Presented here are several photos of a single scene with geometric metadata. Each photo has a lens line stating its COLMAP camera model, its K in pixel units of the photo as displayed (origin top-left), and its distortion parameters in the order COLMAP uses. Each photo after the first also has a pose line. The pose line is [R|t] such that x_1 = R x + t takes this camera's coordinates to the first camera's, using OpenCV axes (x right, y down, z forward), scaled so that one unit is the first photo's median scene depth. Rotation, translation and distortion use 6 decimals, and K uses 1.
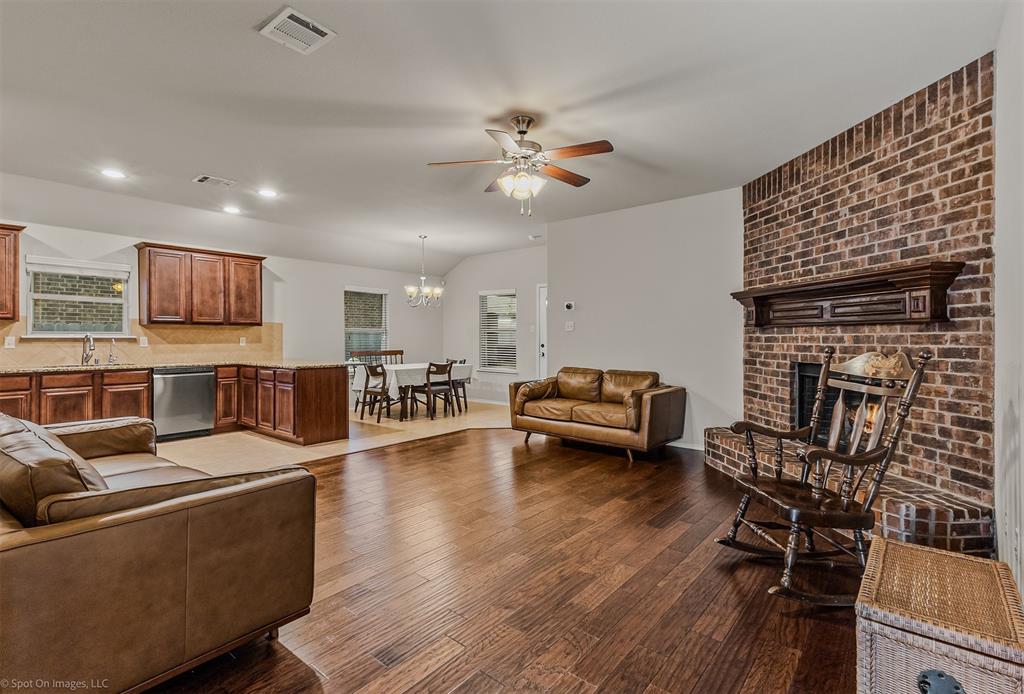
lens RADIAL K [[476.8, 0, 512.4], [0, 476.8, 339.2], [0, 0, 1]] dist [0.022710, -0.006673]
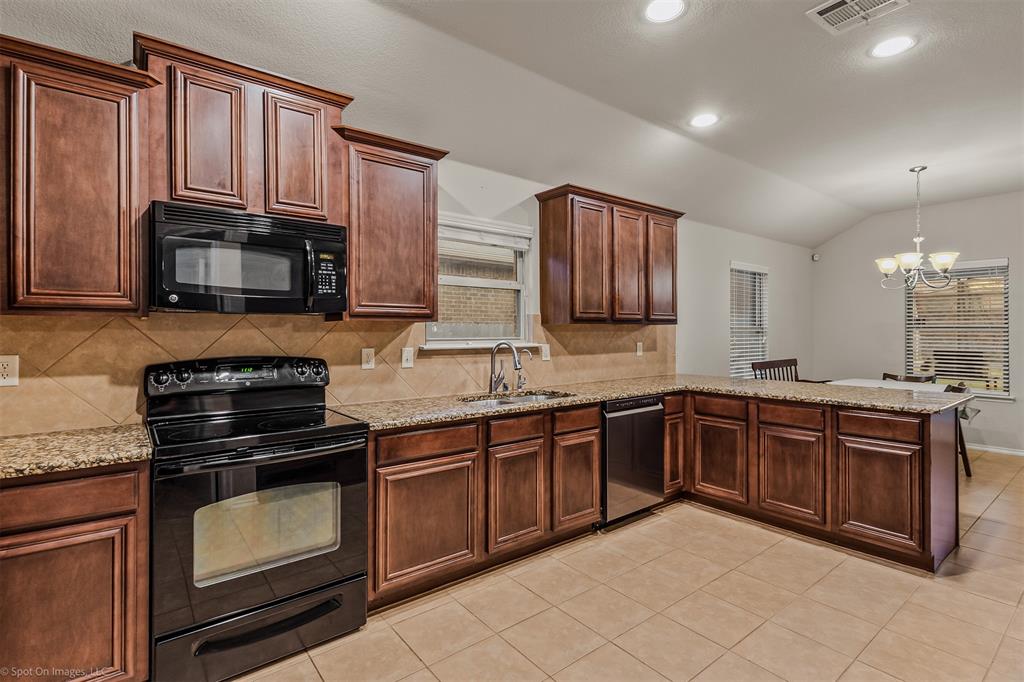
lens RADIAL K [[492.2, 0, 515.2], [0, 492.2, 333.2], [0, 0, 1]] dist [-0.002468, 0.003637]
pose [[0.978873, -0.005676, -0.204388, -0.937450], [0.005197, 0.999982, -0.002877, -0.023985], [0.204401, 0.001754, 0.978886, 0.528595]]
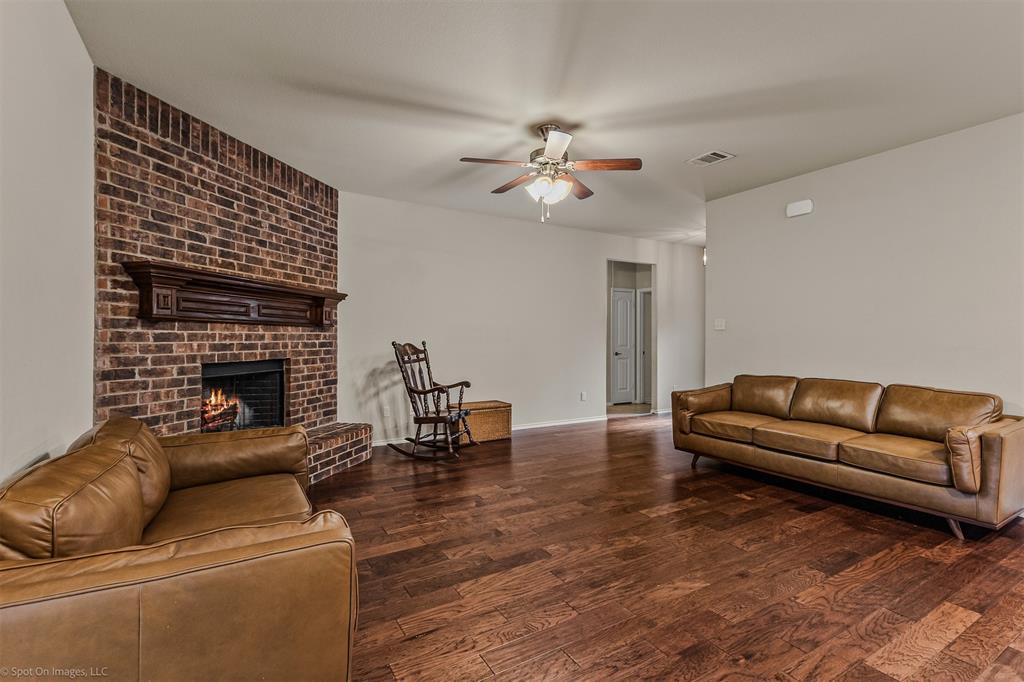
lens RADIAL K [[476.8, 0, 512.0], [0, 476.8, 340.2], [0, 0, 1]] dist [0.022710, -0.006673]
pose [[-0.941381, -0.007758, 0.337255, -0.205457], [-0.005134, 0.999949, 0.008671, -0.004112], [-0.337305, 0.006431, -0.941373, 1.590257]]
